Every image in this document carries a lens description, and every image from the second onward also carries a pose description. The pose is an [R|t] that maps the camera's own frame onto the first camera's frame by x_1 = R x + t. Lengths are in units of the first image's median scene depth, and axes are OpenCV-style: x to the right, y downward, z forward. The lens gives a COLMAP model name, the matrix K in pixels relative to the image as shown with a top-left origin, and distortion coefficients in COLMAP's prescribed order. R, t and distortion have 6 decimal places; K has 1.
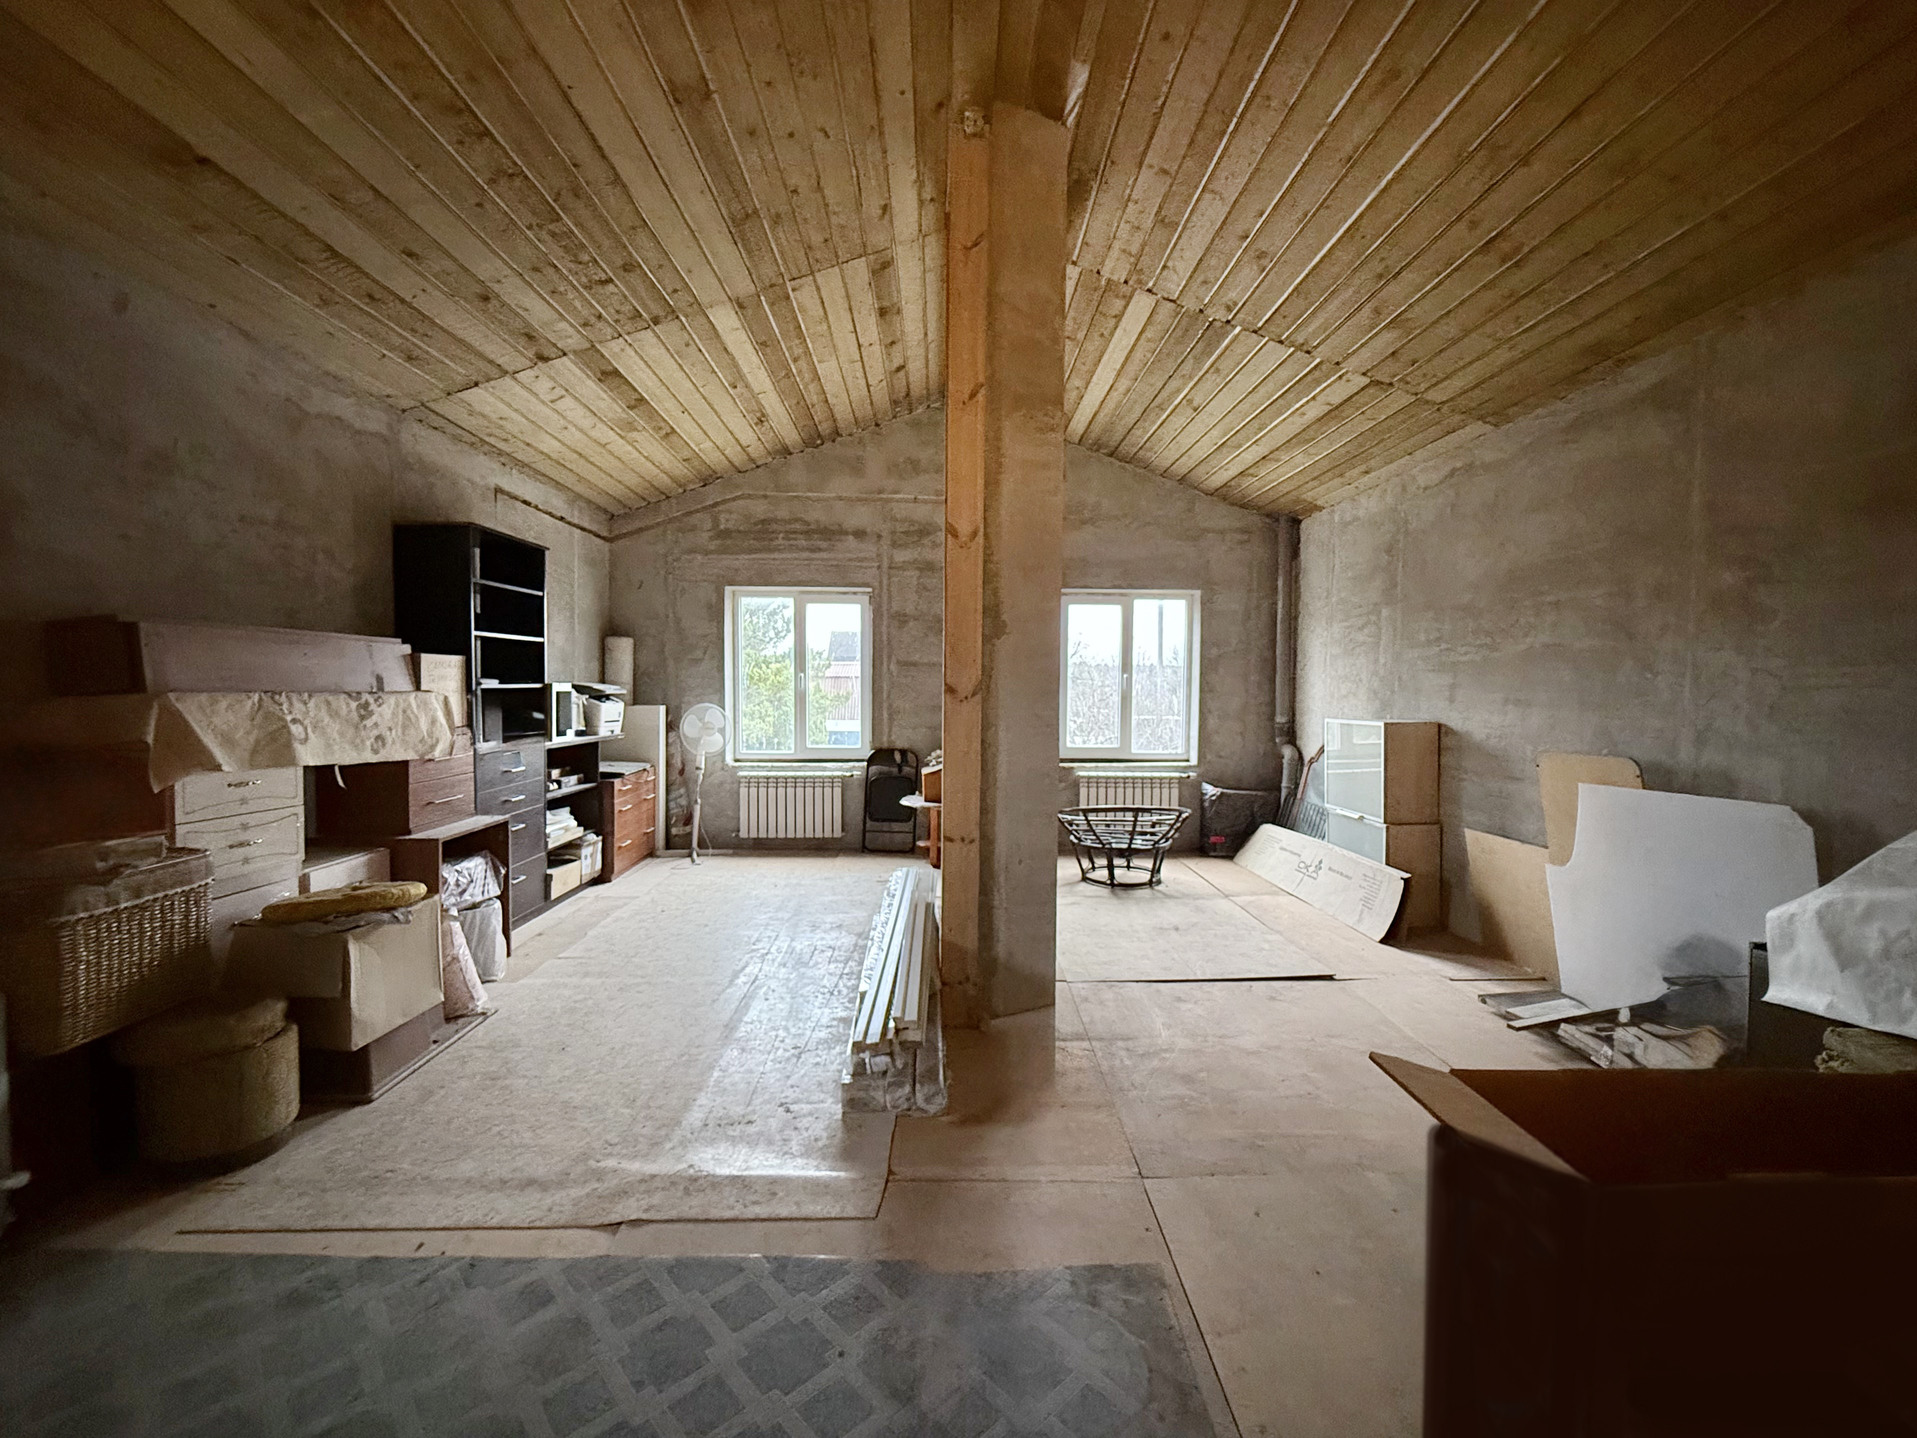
lens RADIAL K [[961.3, 0, 962.1], [0, 961.3, 667.1], [0, 0, 1]] dist [-0.001110, -0.000278]
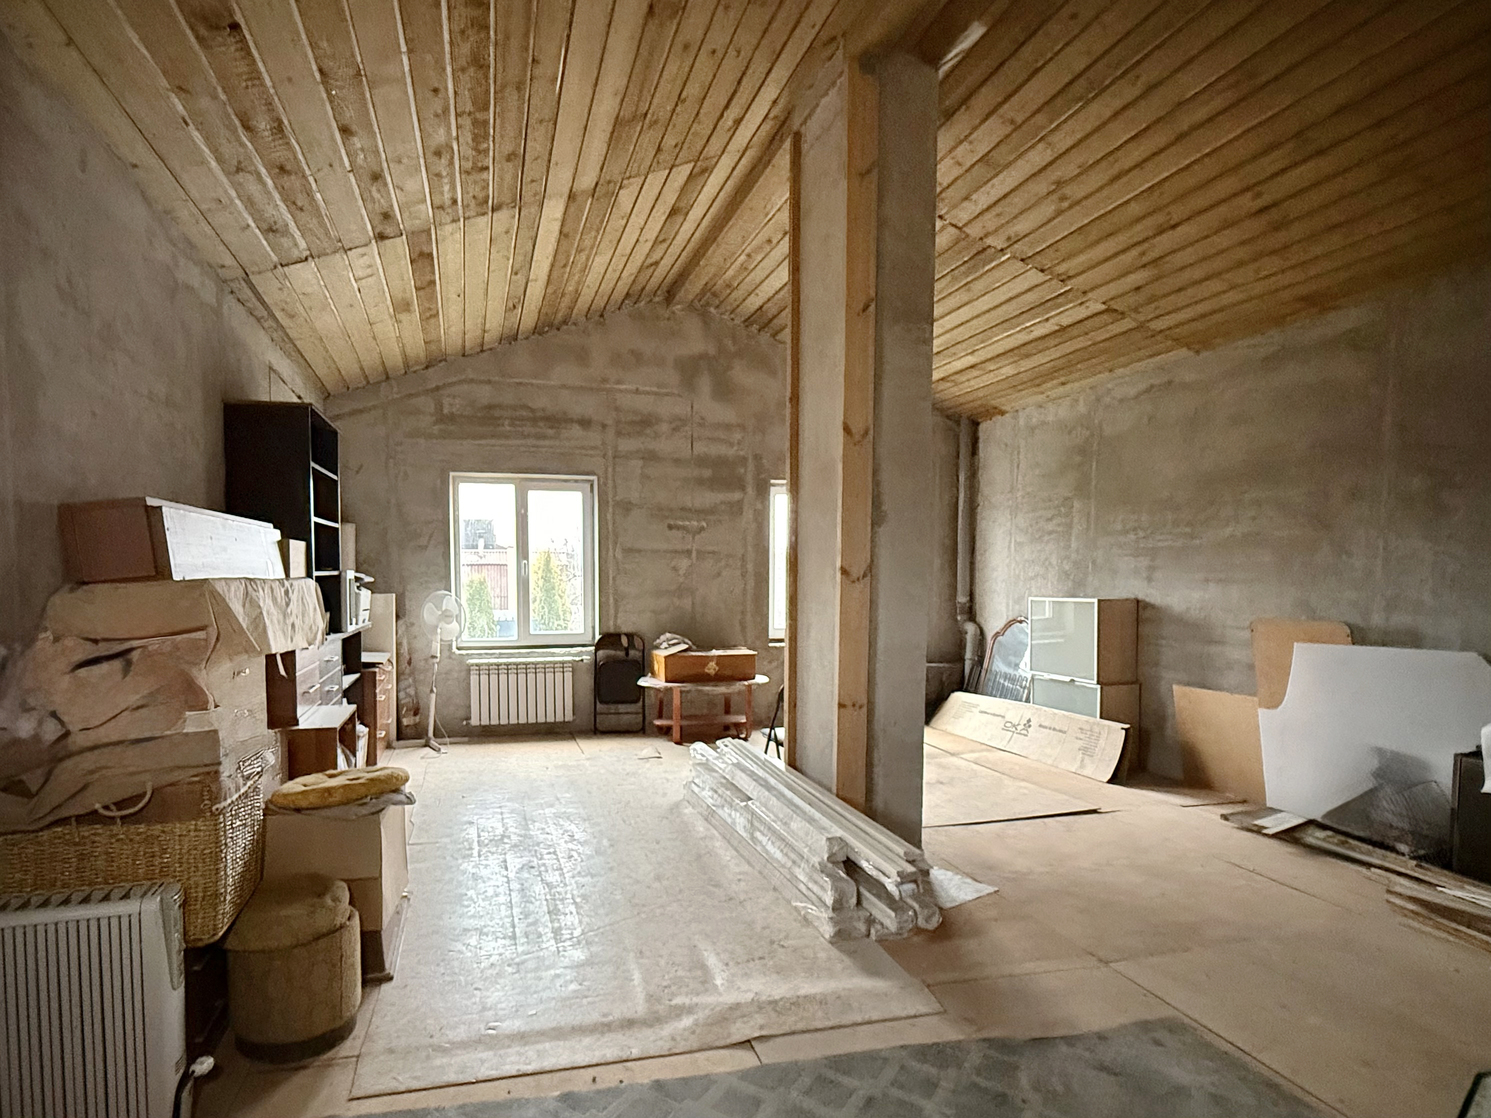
lens RADIAL K [[955.7, 0, 744.2], [0, 955.7, 581.2], [0, 0, 1]] dist [-0.000457, -0.000274]
pose [[0.970515, -0.009445, 0.240856, -0.235503], [0.002841, 0.999611, 0.027751, 0.001781], [-0.241024, -0.026249, 0.970164, -0.029962]]
